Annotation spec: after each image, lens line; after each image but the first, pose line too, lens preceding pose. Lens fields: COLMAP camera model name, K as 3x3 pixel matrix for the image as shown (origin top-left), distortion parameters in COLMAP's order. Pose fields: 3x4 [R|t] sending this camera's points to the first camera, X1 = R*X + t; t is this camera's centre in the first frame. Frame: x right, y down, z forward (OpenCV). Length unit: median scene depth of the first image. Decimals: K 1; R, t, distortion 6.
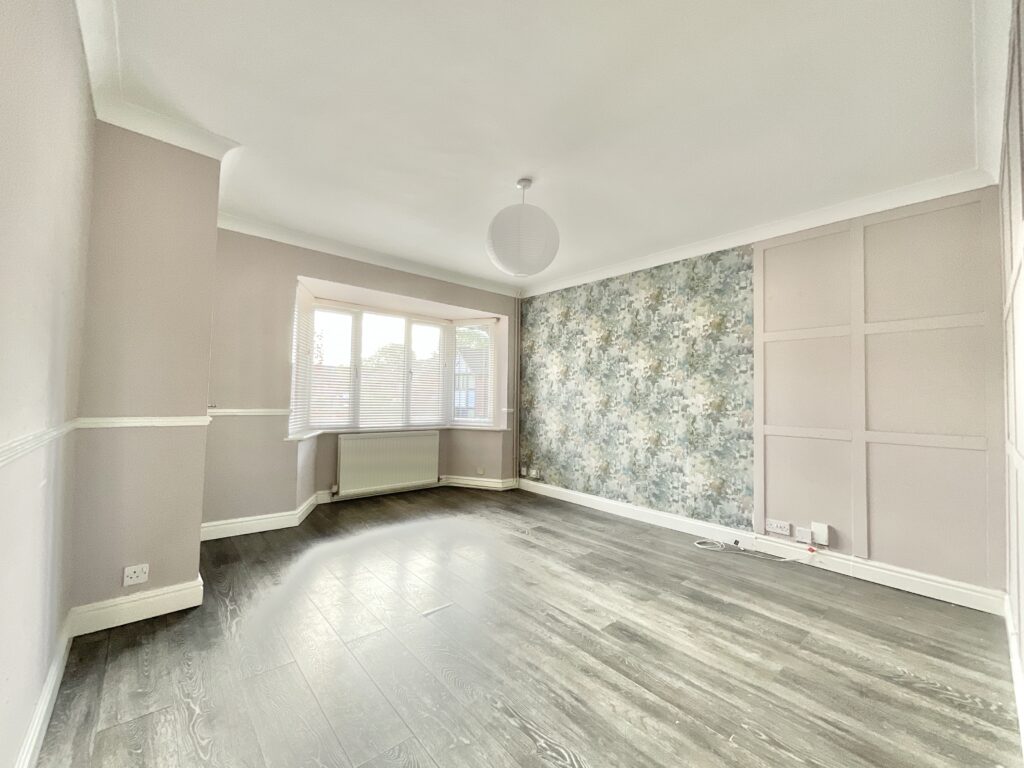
lens RADIAL K [[416.6, 0, 512.0], [0, 416.6, 384.0], [0, 0, 1]] dist [-0.001268, 0.000255]
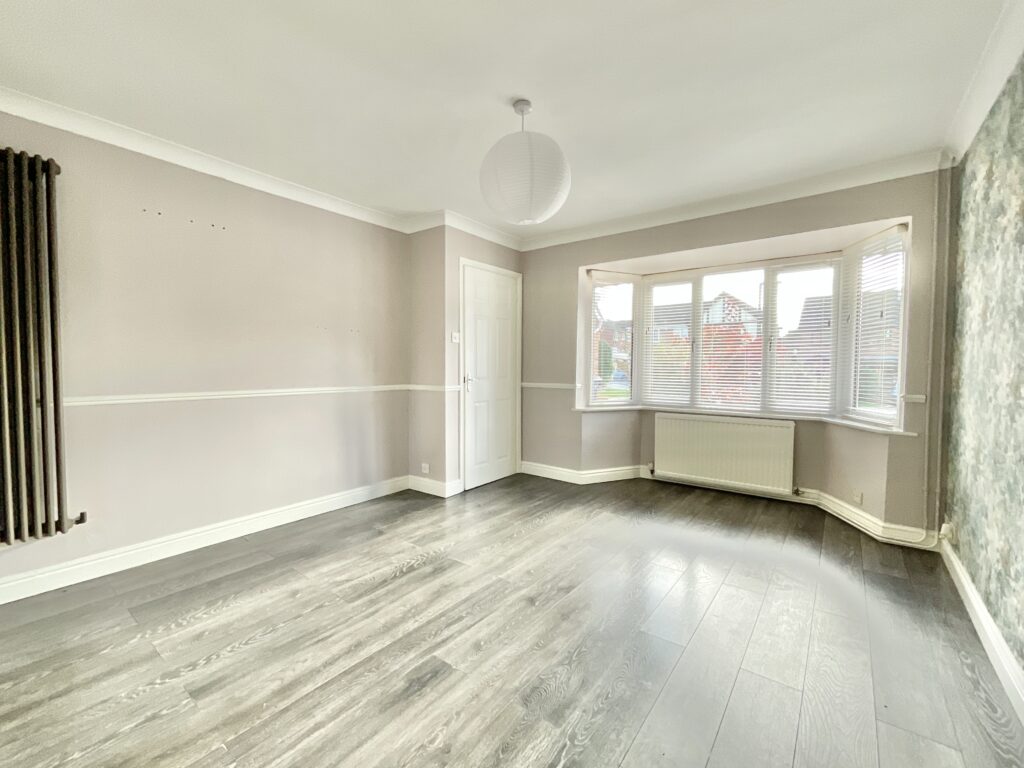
lens RADIAL K [[434.0, 0, 512.0], [0, 434.0, 384.0], [0, 0, 1]] dist [-0.003098, -0.000557]
pose [[0.187279, 0.018314, -0.982136, 0.665595], [0.034395, 0.999091, 0.025189, 0.024398], [0.981704, -0.038498, 0.186479, 0.629328]]
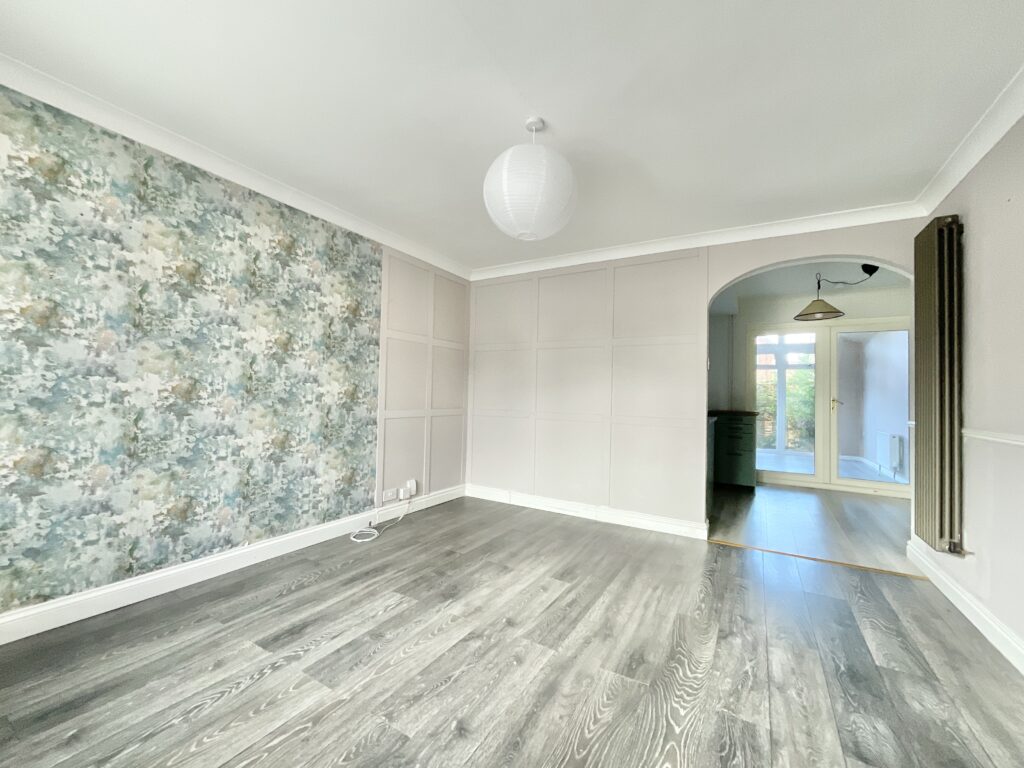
lens RADIAL K [[416.6, 0, 512.0], [0, 416.6, 384.0], [0, 0, 1]] dist [-0.001268, 0.000255]
pose [[-0.307811, -0.003041, 0.951443, -0.556691], [-0.062030, 0.997932, -0.016878, 0.023170], [-0.949423, -0.064213, -0.307363, 0.978543]]
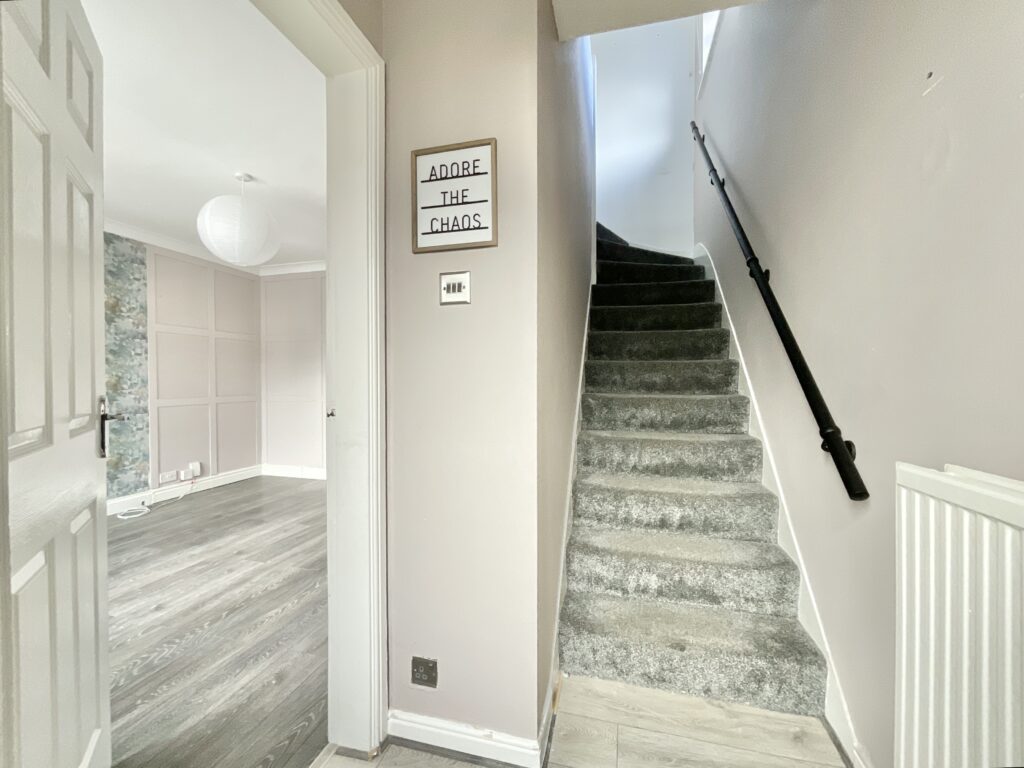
lens RADIAL K [[424.4, 0, 512.0], [0, 424.4, 384.0], [0, 0, 1]] dist [-0.000112, 0.000293]
pose [[-0.562045, -0.029963, 0.826564, -0.966743], [-0.038343, 0.999213, 0.010149, 0.000446], [-0.826218, -0.025989, -0.562751, 0.803672]]
